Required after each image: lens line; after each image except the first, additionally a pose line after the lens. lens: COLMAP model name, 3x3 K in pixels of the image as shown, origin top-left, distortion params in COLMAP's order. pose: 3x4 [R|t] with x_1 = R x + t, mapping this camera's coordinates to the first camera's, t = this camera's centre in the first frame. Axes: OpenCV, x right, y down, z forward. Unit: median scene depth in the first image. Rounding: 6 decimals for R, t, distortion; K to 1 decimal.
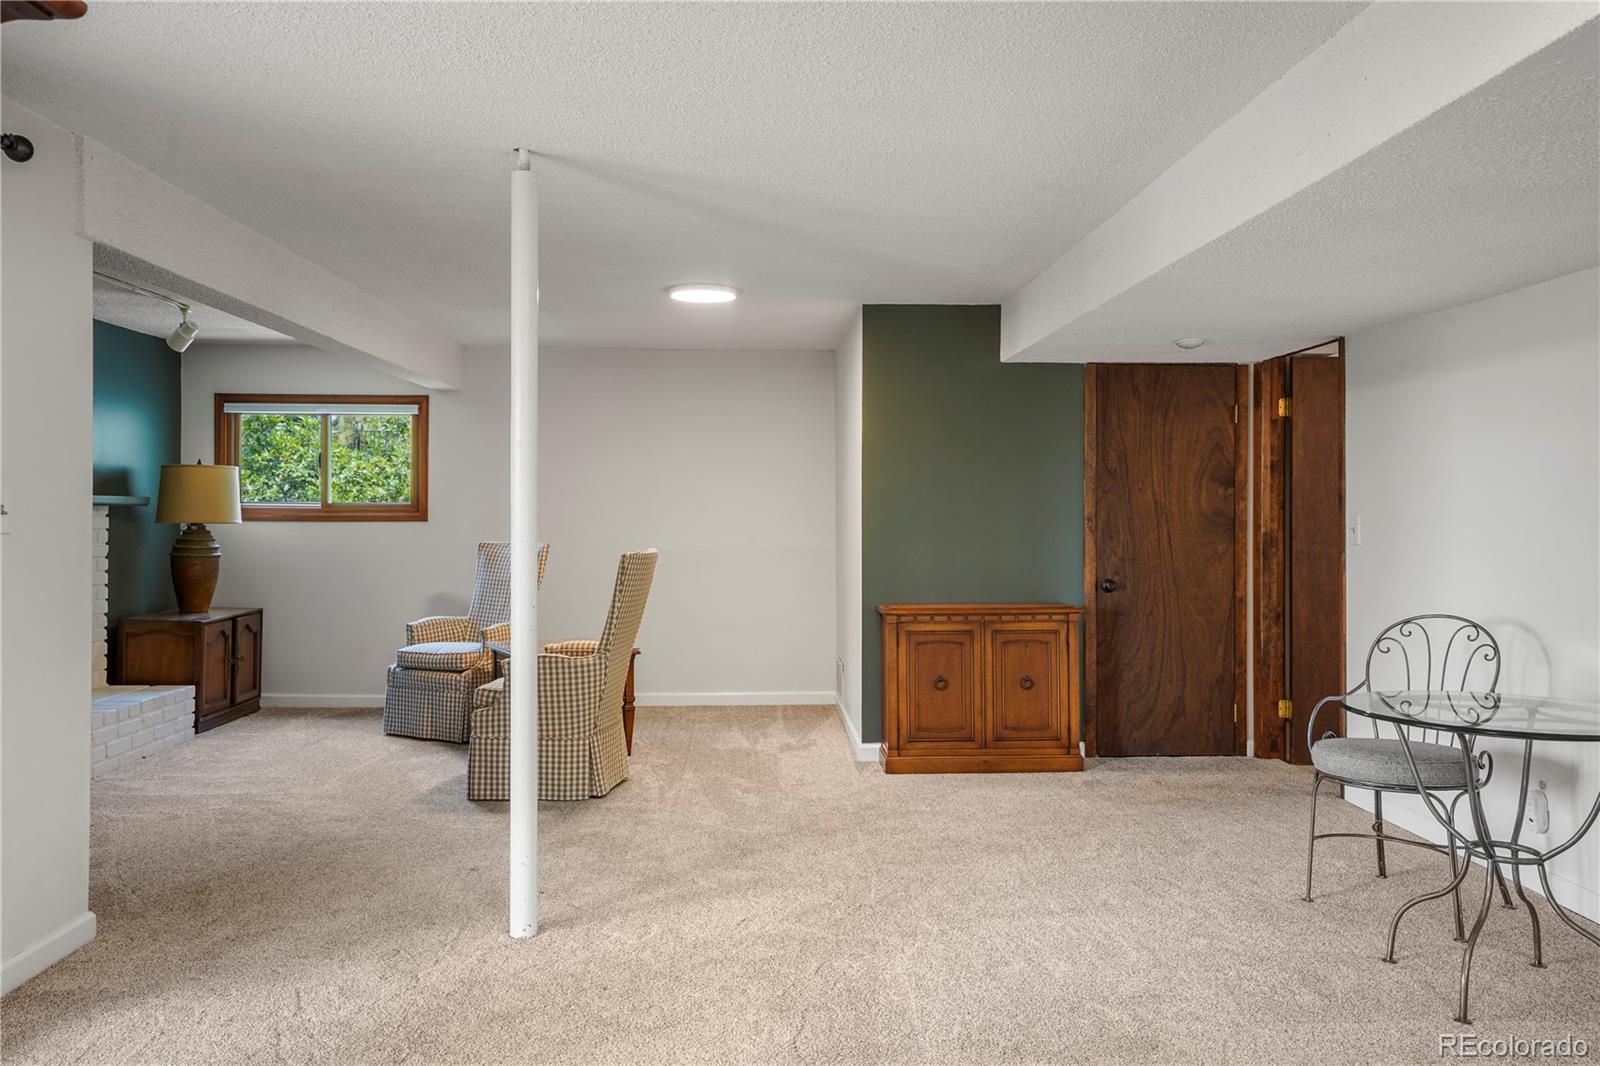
lens RADIAL K [[1255.3, 0, 799.9], [0, 1255.3, 527.8], [0, 0, 1]] dist [0.007435, 0.002511]
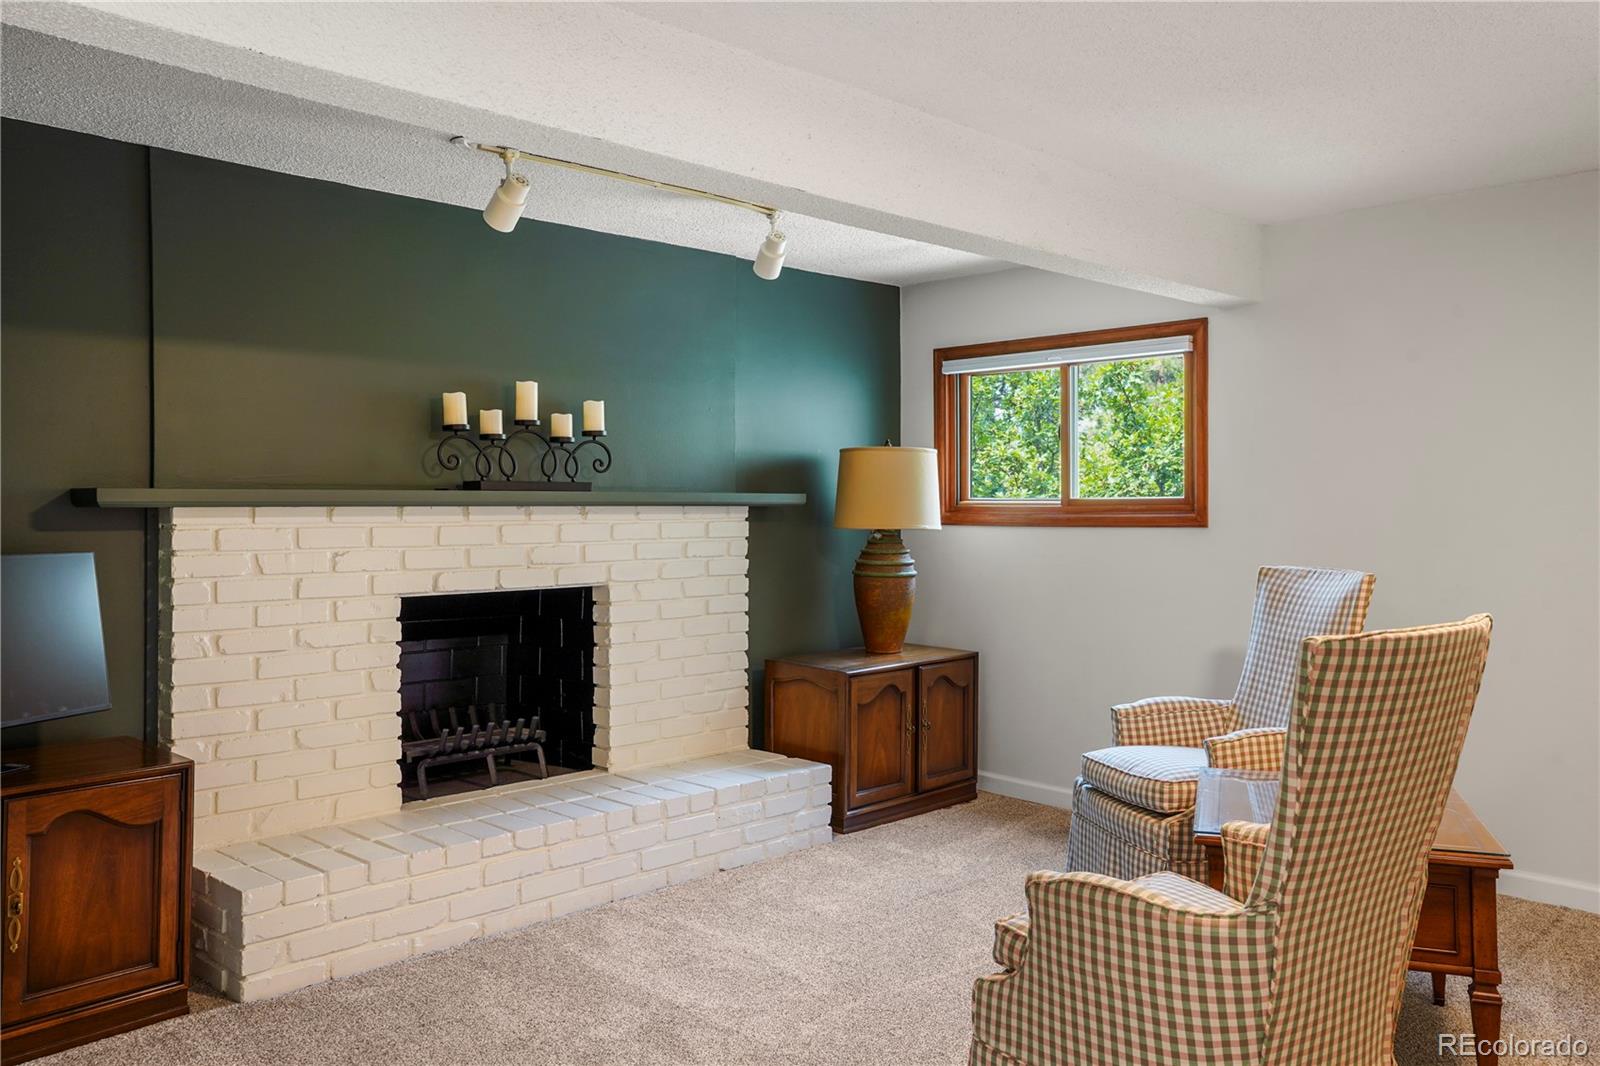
lens RADIAL K [[1255.3, 0, 798.3], [0, 1255.3, 517.1], [0, 0, 1]] dist [0.007435, 0.002511]
pose [[0.680873, -0.000271, -0.732401, 0.011502], [-0.003273, 0.999989, -0.003413, -0.007936], [0.732394, 0.004721, 0.680864, 0.479775]]
